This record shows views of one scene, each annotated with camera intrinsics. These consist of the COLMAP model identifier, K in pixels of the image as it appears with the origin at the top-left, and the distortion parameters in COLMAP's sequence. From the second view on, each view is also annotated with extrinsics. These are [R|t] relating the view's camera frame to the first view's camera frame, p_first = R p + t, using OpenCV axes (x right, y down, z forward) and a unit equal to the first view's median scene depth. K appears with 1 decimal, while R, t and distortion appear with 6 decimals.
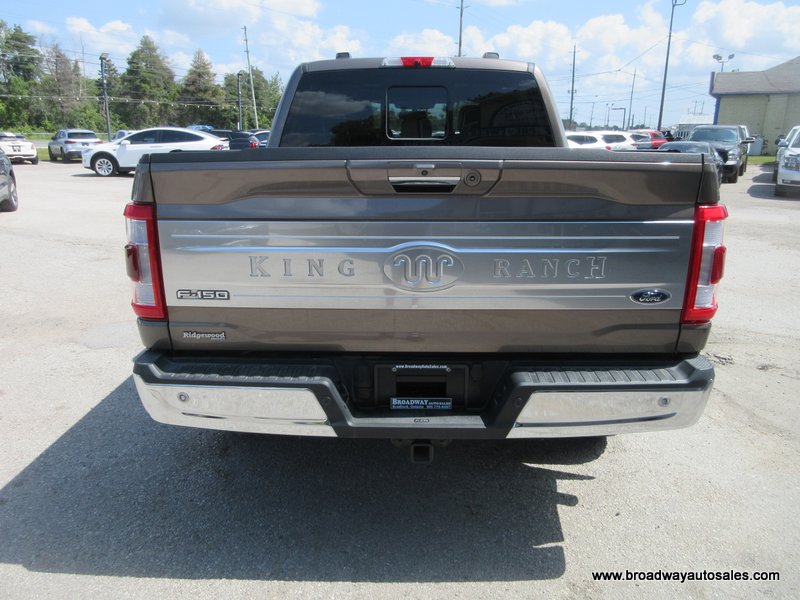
lens RADIAL K [[605.1, 0, 399.5], [0, 605.1, 298.3], [0, 0, 1]] dist [0.005689, 0.003693]
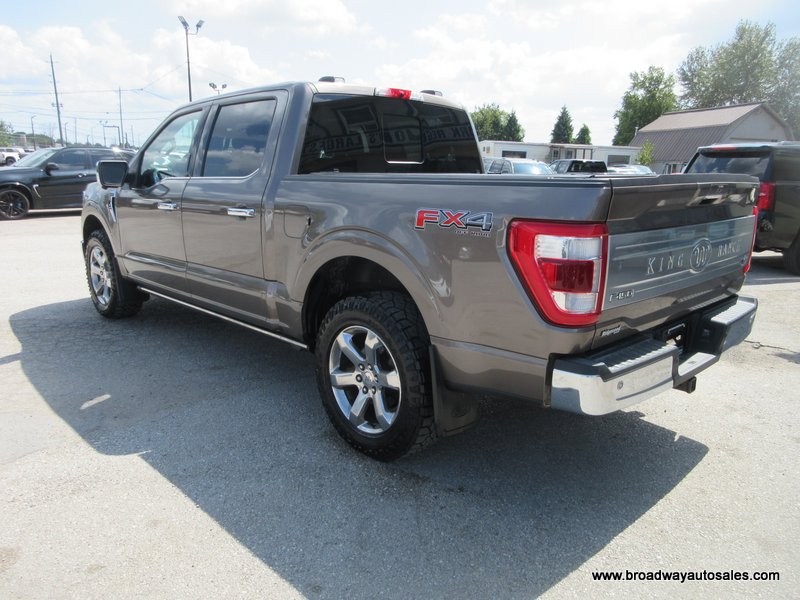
lens RADIAL K [[605.1, 0, 399.2], [0, 605.1, 298.1], [0, 0, 1]] dist [0.005689, 0.003693]
pose [[0.705522, -0.144188, 0.693865, -0.788594], [0.164694, 0.985637, 0.037359, -0.063804], [-0.689286, 0.087918, 0.719135, 0.236378]]
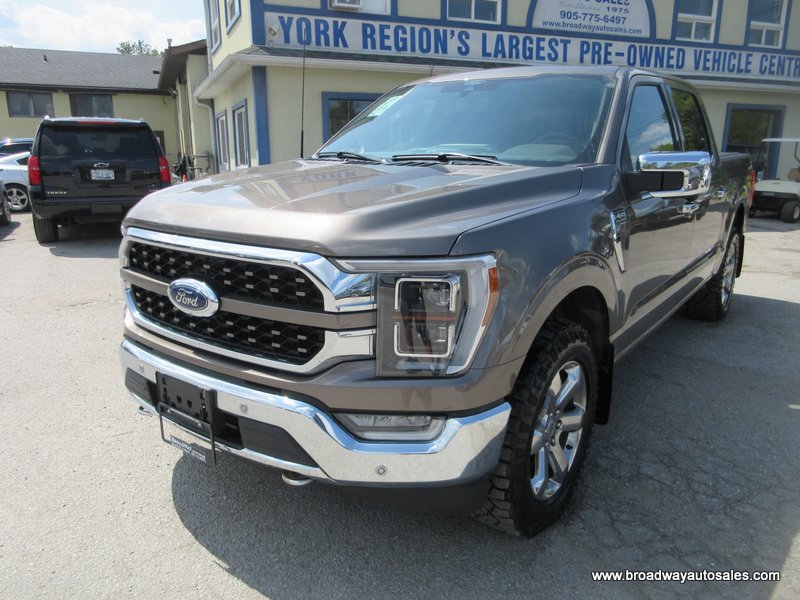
lens RADIAL K [[605.1, 0, 397.8], [0, 605.1, 299.9], [0, 0, 1]] dist [0.005689, 0.003693]
pose [[-0.812093, -0.150246, 0.563854, -0.436701], [0.138978, 0.888677, 0.436964, -0.632831], [-0.566736, 0.433219, -0.700808, 2.419617]]
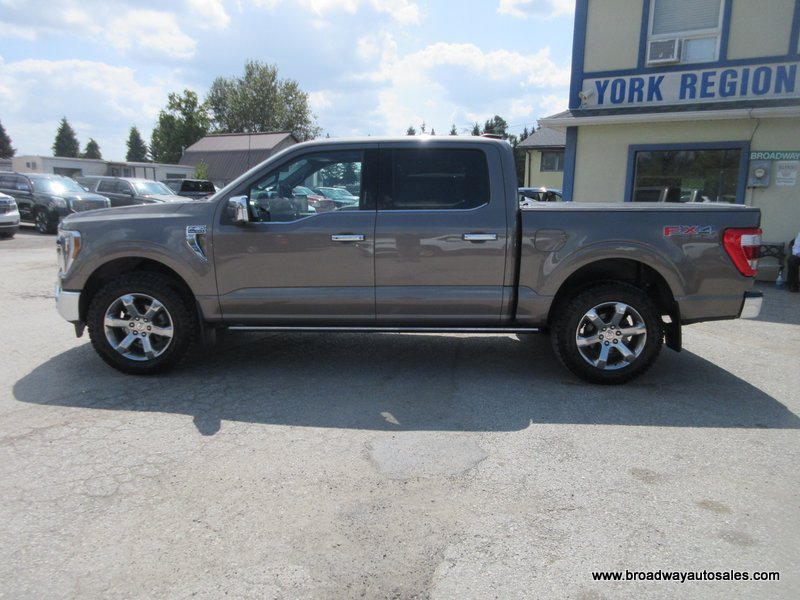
lens RADIAL K [[605.1, 0, 401.1], [0, 605.1, 300.8], [0, 0, 1]] dist [0.005689, 0.003693]
pose [[-0.006539, -0.183570, 0.982985, -1.557244], [0.235254, 0.955133, 0.179934, -0.354442], [-0.971912, 0.232427, 0.036940, 1.279511]]
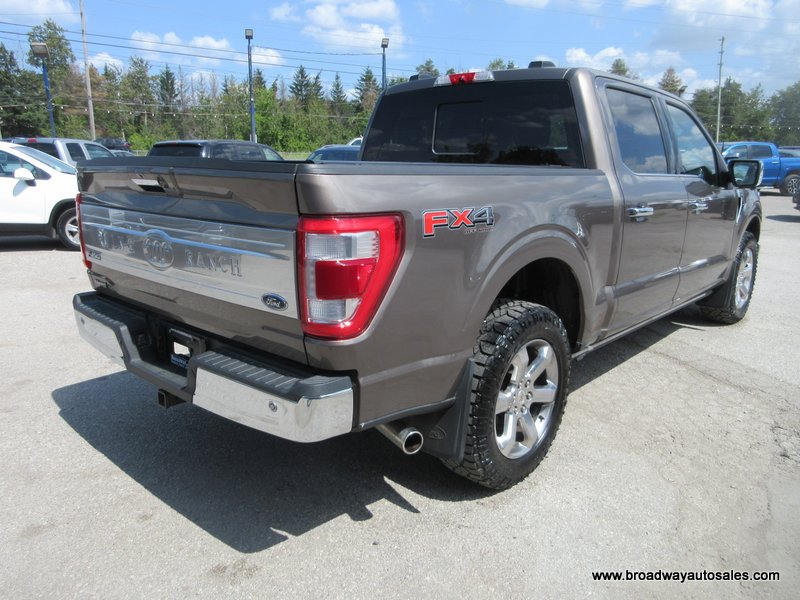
lens RADIAL K [[605.1, 0, 400.3], [0, 605.1, 301.0], [0, 0, 1]] dist [0.005689, 0.003693]
pose [[0.750340, 0.152157, -0.643303, 0.654770], [-0.169007, 0.984963, 0.035841, -0.040880], [0.639083, 0.081830, 0.764772, 0.186743]]
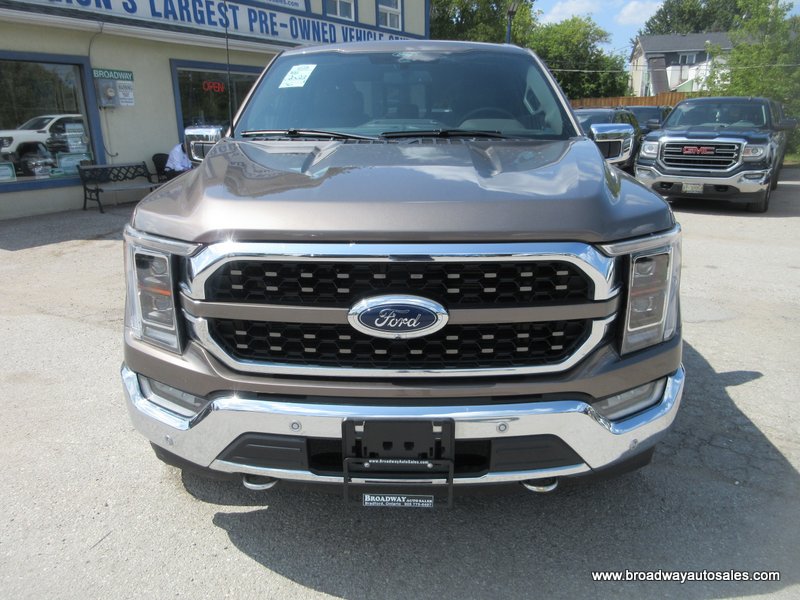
lens RADIAL K [[605.1, 0, 401.2], [0, 605.1, 297.6], [0, 0, 1]] dist [0.005689, 0.003693]
pose [[-0.999994, 0.000373, -0.003478, 0.057007], [-0.001482, 0.855615, 0.517610, -0.664370], [0.003169, 0.517612, -0.855609, 2.517099]]
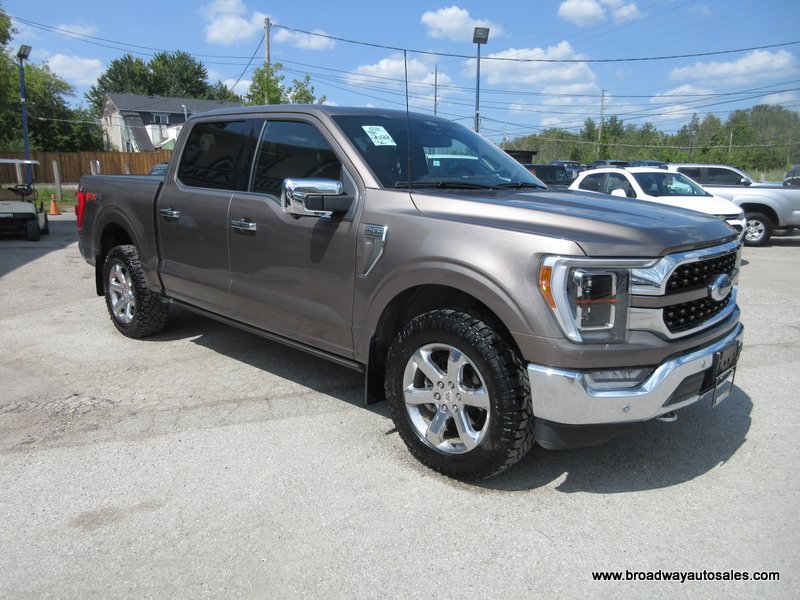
lens RADIAL K [[605.1, 0, 385.4], [0, 605.1, 301.7], [0, 0, 1]] dist [0.005689, 0.003693]
pose [[-0.671515, 0.136459, -0.728318, 0.984183], [-0.205391, 0.910106, 0.359891, -0.596338], [0.711957, 0.391262, -0.583122, 2.283786]]
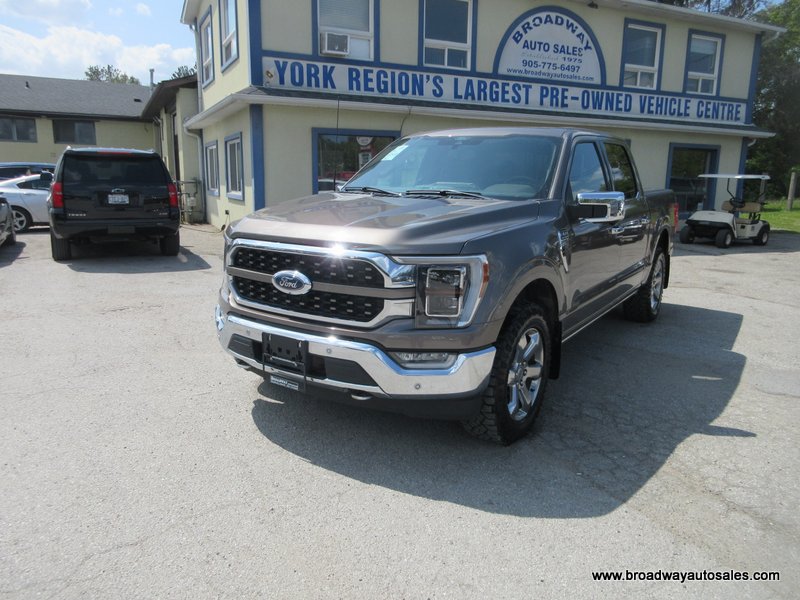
lens RADIAL K [[605.1, 0, 397.9], [0, 605.1, 299.9], [0, 0, 1]] dist [0.005689, 0.003693]
pose [[-0.842448, -0.128937, 0.523121, -0.557500], [0.113498, 0.906683, 0.406256, -0.733536], [-0.526686, 0.401623, -0.749200, 2.727545]]
